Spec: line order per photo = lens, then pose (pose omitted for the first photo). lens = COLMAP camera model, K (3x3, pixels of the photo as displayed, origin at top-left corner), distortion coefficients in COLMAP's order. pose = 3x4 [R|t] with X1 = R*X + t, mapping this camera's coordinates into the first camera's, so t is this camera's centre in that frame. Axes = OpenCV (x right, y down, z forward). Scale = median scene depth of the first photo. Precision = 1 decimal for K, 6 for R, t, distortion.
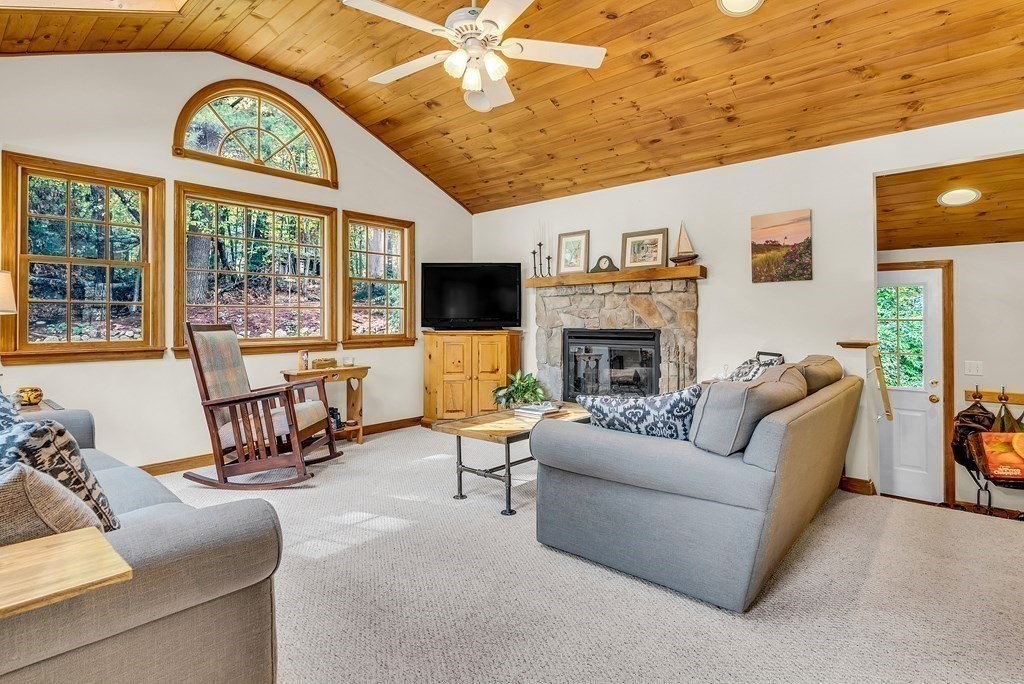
lens RADIAL K [[569.0, 0, 576.9], [0, 569.0, 318.5], [0, 0, 1]] dist [-0.001160, 0.001215]
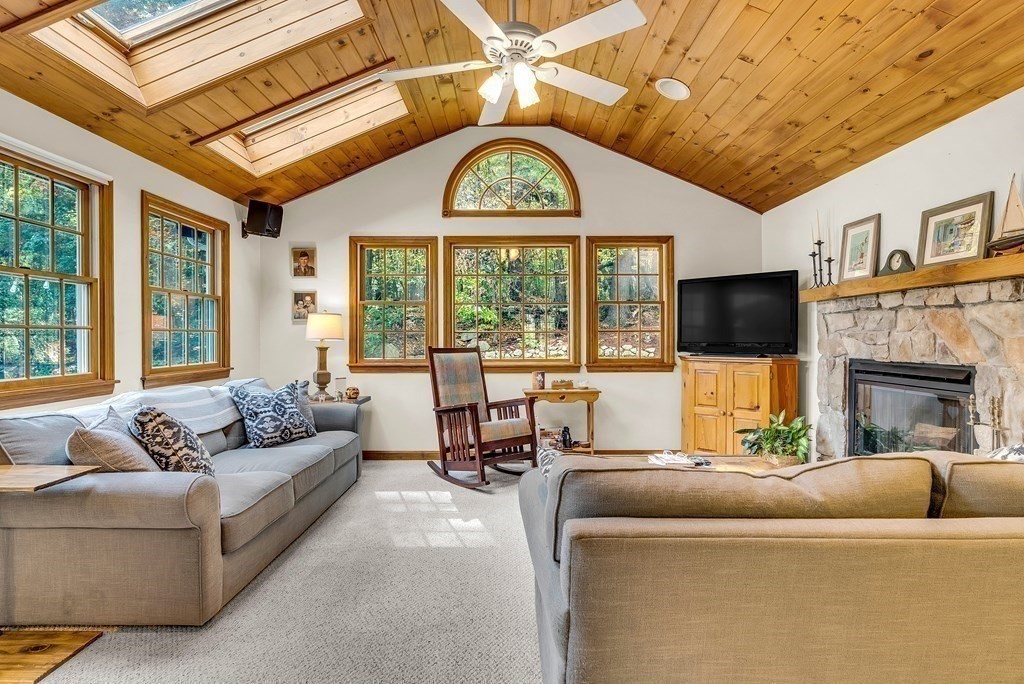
lens RADIAL K [[582.6, 0, 453.0], [0, 582.6, 344.1], [0, 0, 1]] dist [-0.000819, 0.000961]
pose [[0.568398, 0.012515, -0.822658, 0.320138], [0.002220, 0.999857, 0.016745, -0.014672], [0.822751, -0.011344, 0.568289, 0.204994]]
